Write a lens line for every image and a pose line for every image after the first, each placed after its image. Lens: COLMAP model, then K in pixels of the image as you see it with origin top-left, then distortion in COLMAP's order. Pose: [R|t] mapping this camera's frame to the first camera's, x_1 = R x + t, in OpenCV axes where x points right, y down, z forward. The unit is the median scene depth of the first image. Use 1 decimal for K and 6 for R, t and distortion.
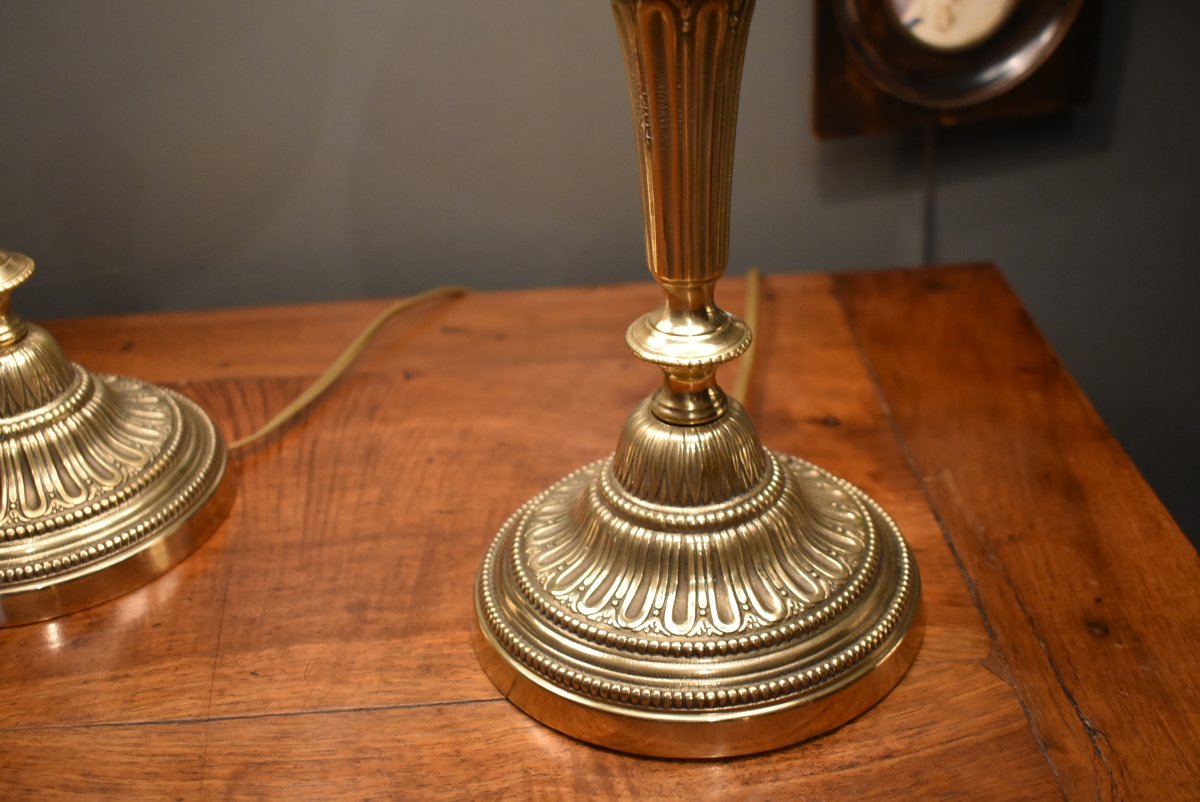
lens RADIAL K [[1423.7, 0, 600.0], [0, 1423.7, 401.0], [0, 0, 1]] dist [-0.045231, -0.009632]
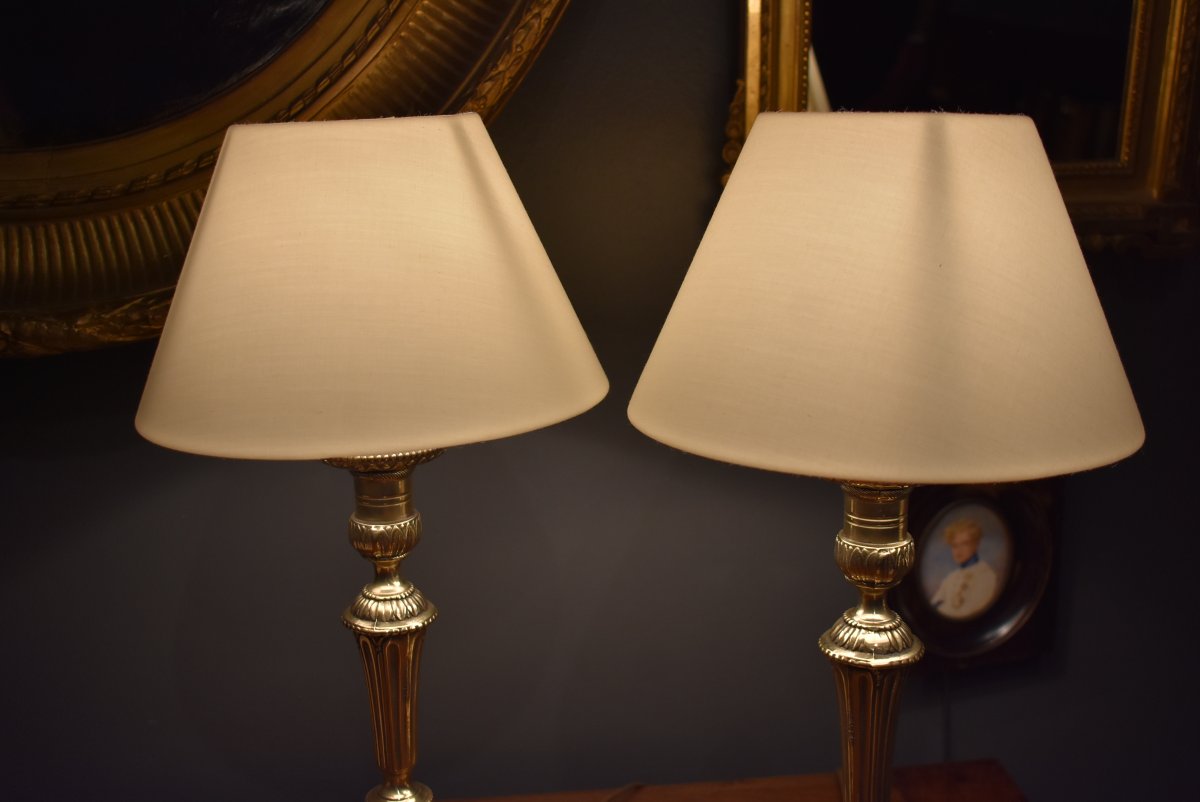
lens RADIAL K [[1340.5, 0, 600.0], [0, 1340.5, 401.0], [0, 0, 1]] dist [-0.056498, -0.022883]
pose [[0.998505, 0.008619, 0.053986, -0.306843], [0.007203, 0.958141, -0.286205, -0.089377], [-0.054193, 0.286166, 0.956646, -0.587396]]
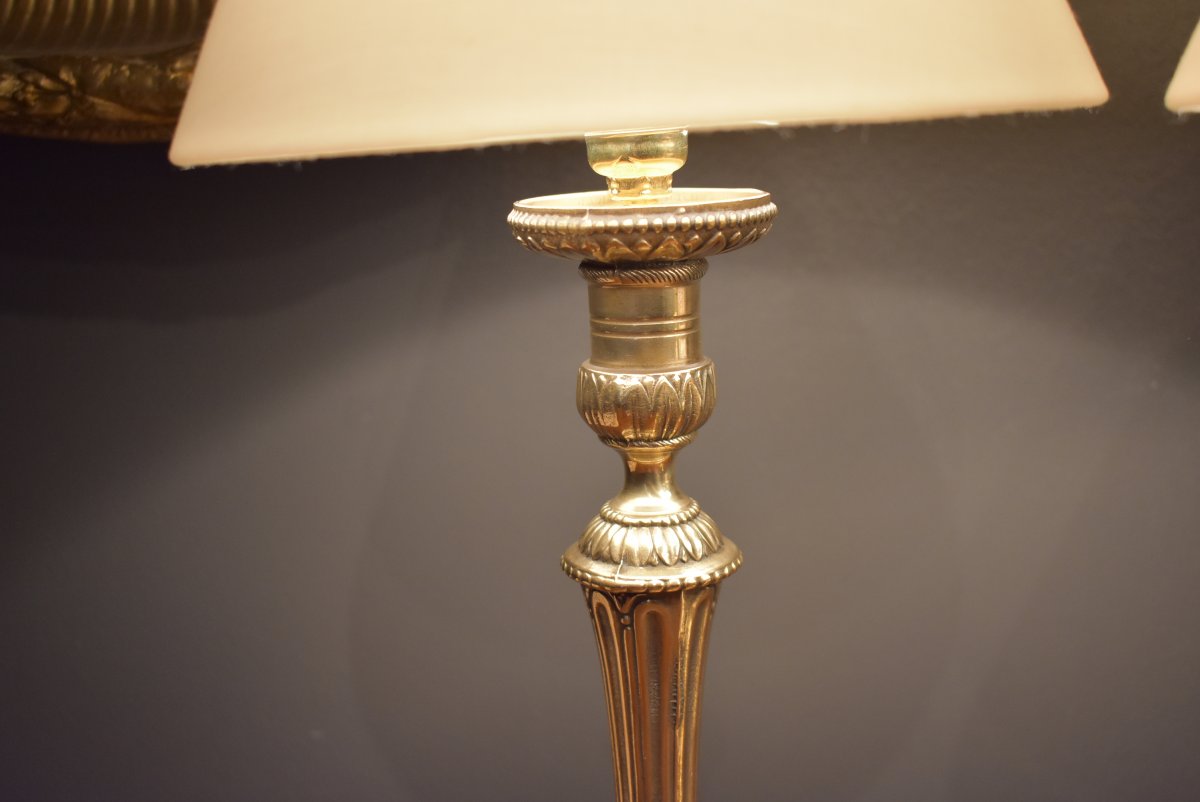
lens RADIAL K [[1423.7, 0, 600.0], [0, 1423.7, 401.0], [0, 0, 1]] dist [-0.045231, -0.009632]
pose [[0.979461, 0.036879, -0.198231, -0.325938], [-0.095075, 0.951449, -0.292757, -0.129507], [0.177810, 0.305591, 0.935413, 0.102771]]
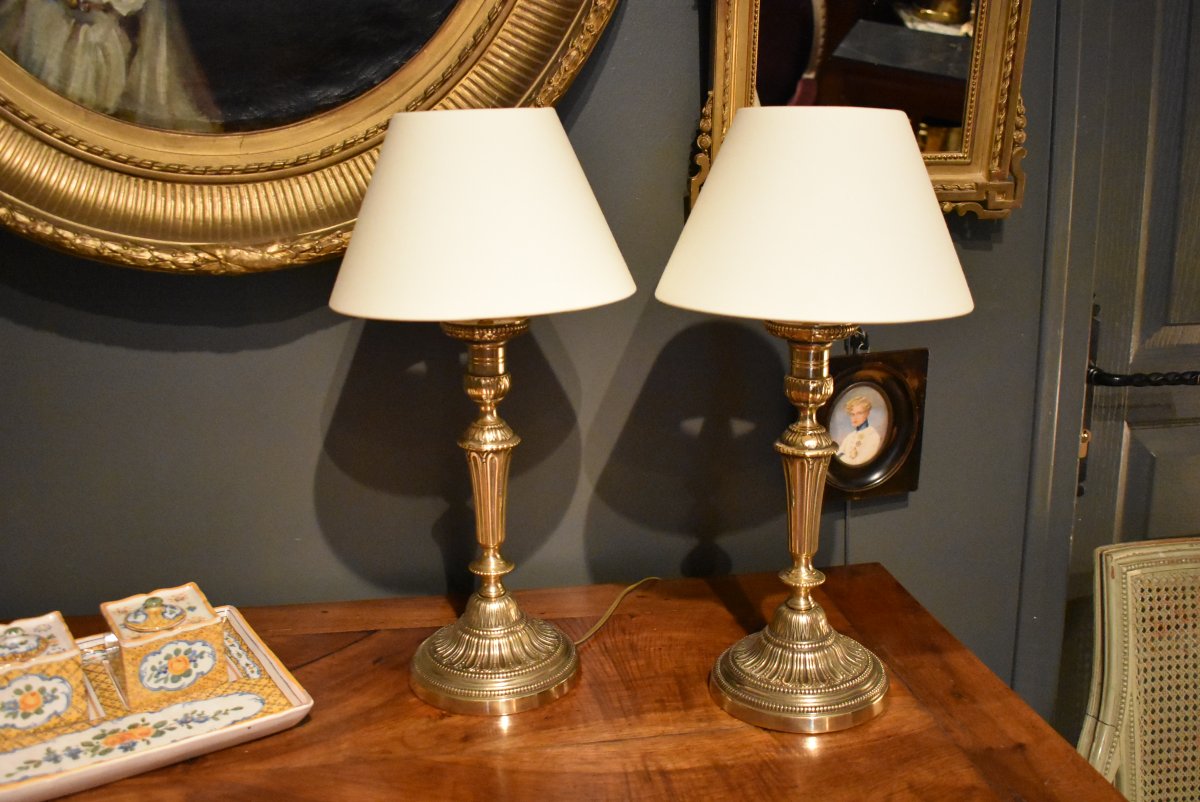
lens RADIAL K [[1120.2, 0, 600.0], [0, 1120.2, 401.0], [0, 0, 1]] dist [-0.076195, 0.007280]
pose [[0.994062, 0.004843, 0.108707, -0.476814], [0.024798, 0.962640, -0.269646, 0.161007], [-0.105952, 0.270741, 0.956804, -0.927666]]
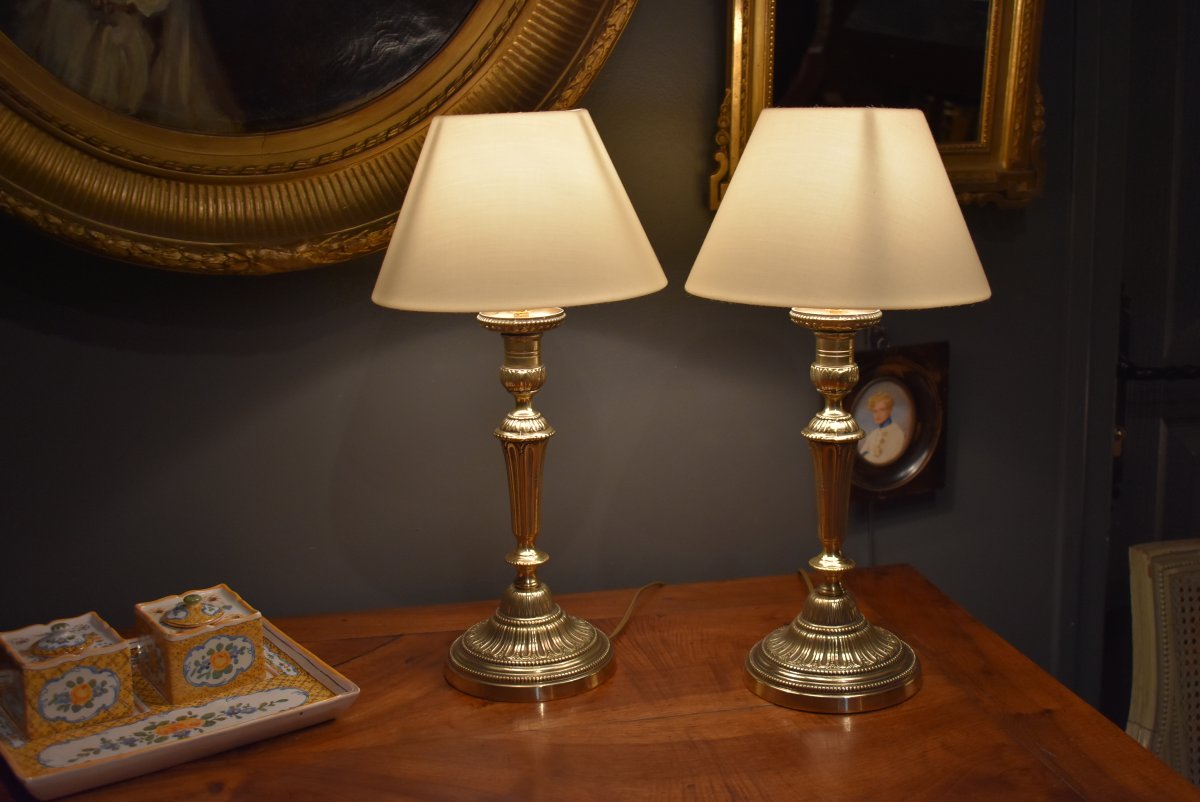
lens RADIAL K [[1419.6, 0, 600.0], [0, 1419.6, 401.0], [0, 0, 1]] dist [-0.048925, 0.000468]
pose [[0.989758, -0.008946, 0.142473, -0.676690], [0.051858, 0.952383, -0.300463, 0.401299], [-0.133001, 0.304774, 0.943093, -1.422897]]
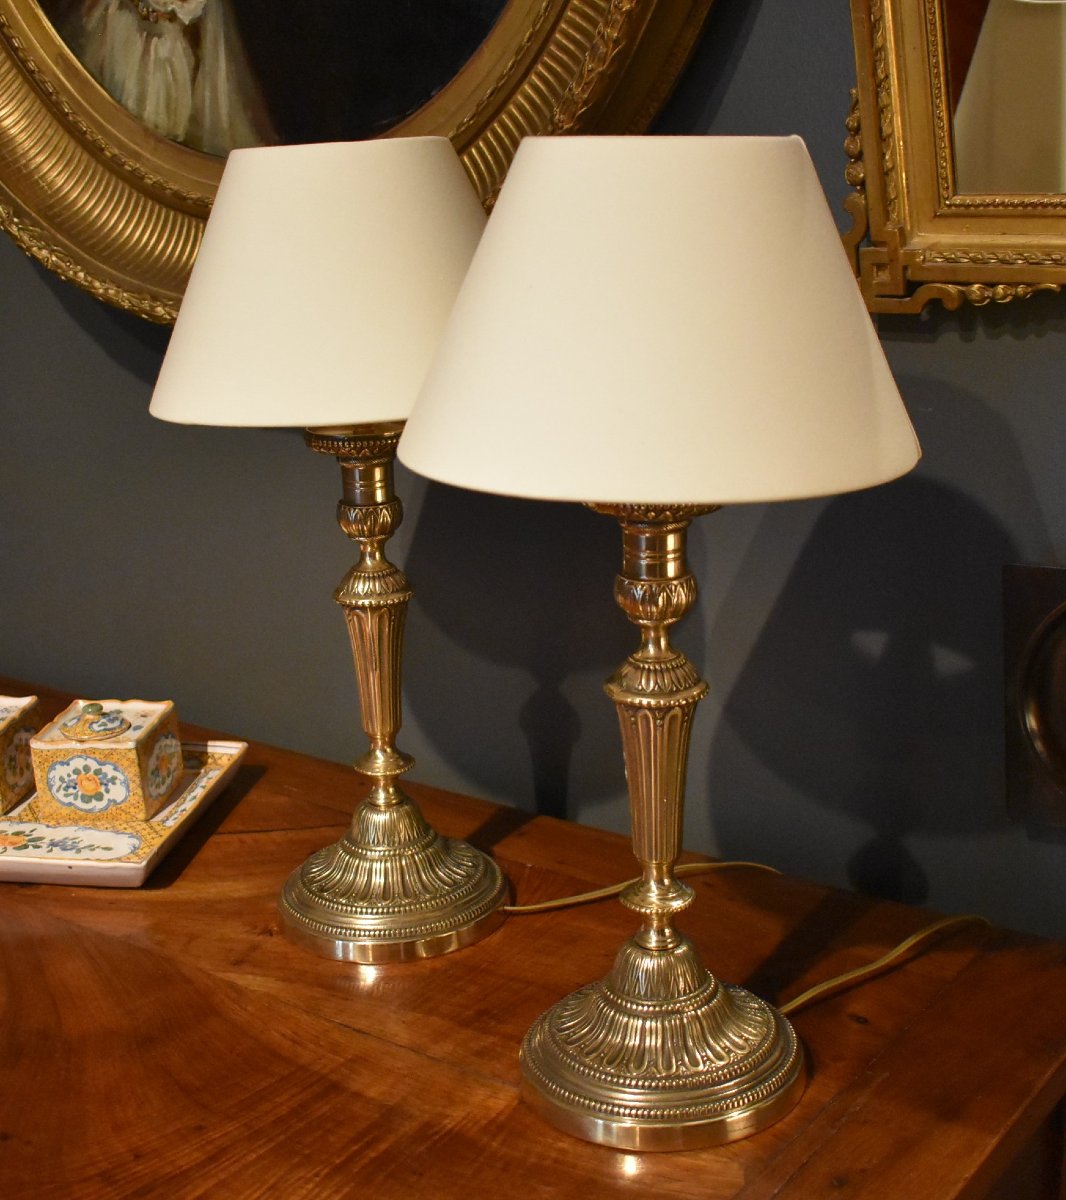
lens RADIAL K [[1683.1, 0, 473.8], [0, 1683.1, 603.7], [0, 0, 1]] dist [-0.069473, 0.004868]
pose [[0.772186, 0.180446, -0.609236, 0.901505], [-0.304335, 0.946724, -0.105329, -0.091345], [0.557772, 0.266745, 0.785963, -0.650797]]
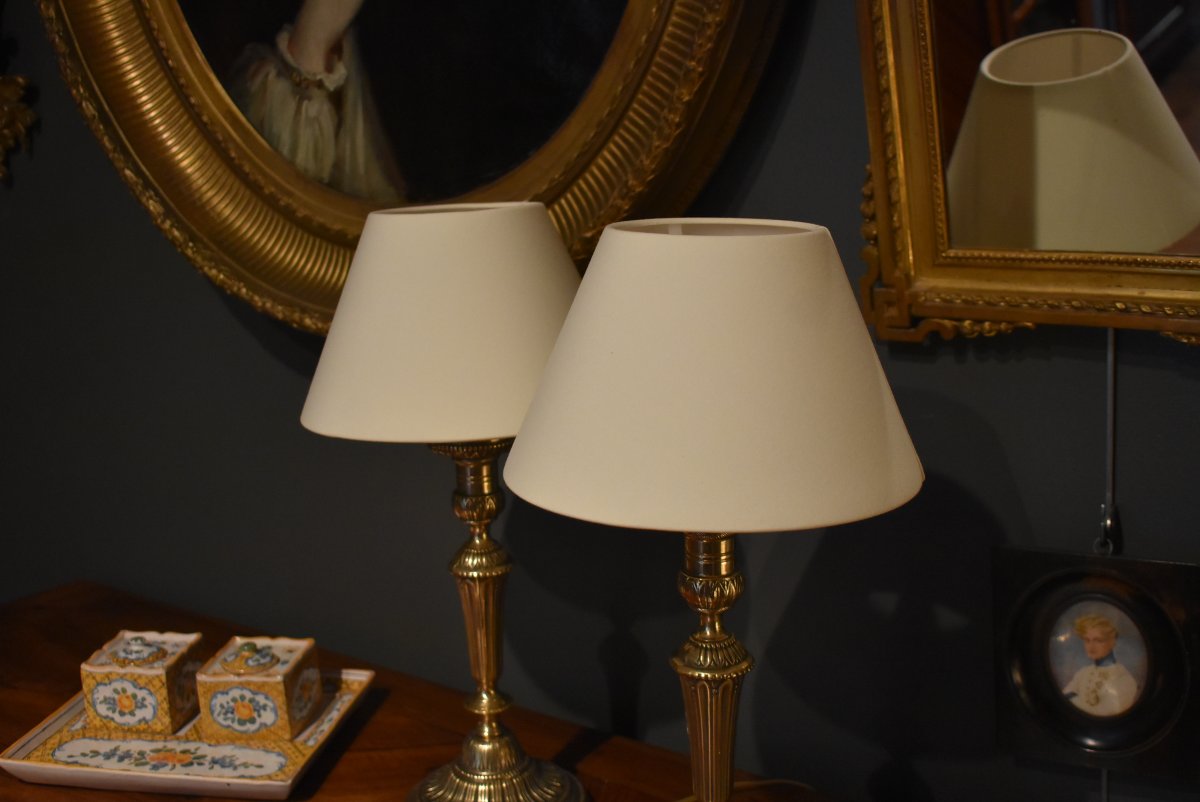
lens RADIAL K [[1383.9, 0, 576.0], [0, 1383.9, 405.4], [0, 0, 1]] dist [-0.041213, -0.029944]
pose [[0.780632, 0.143161, -0.608374, 0.892877], [-0.304854, 0.936979, -0.170685, -0.197320], [0.545598, 0.318707, 0.775079, -0.715908]]
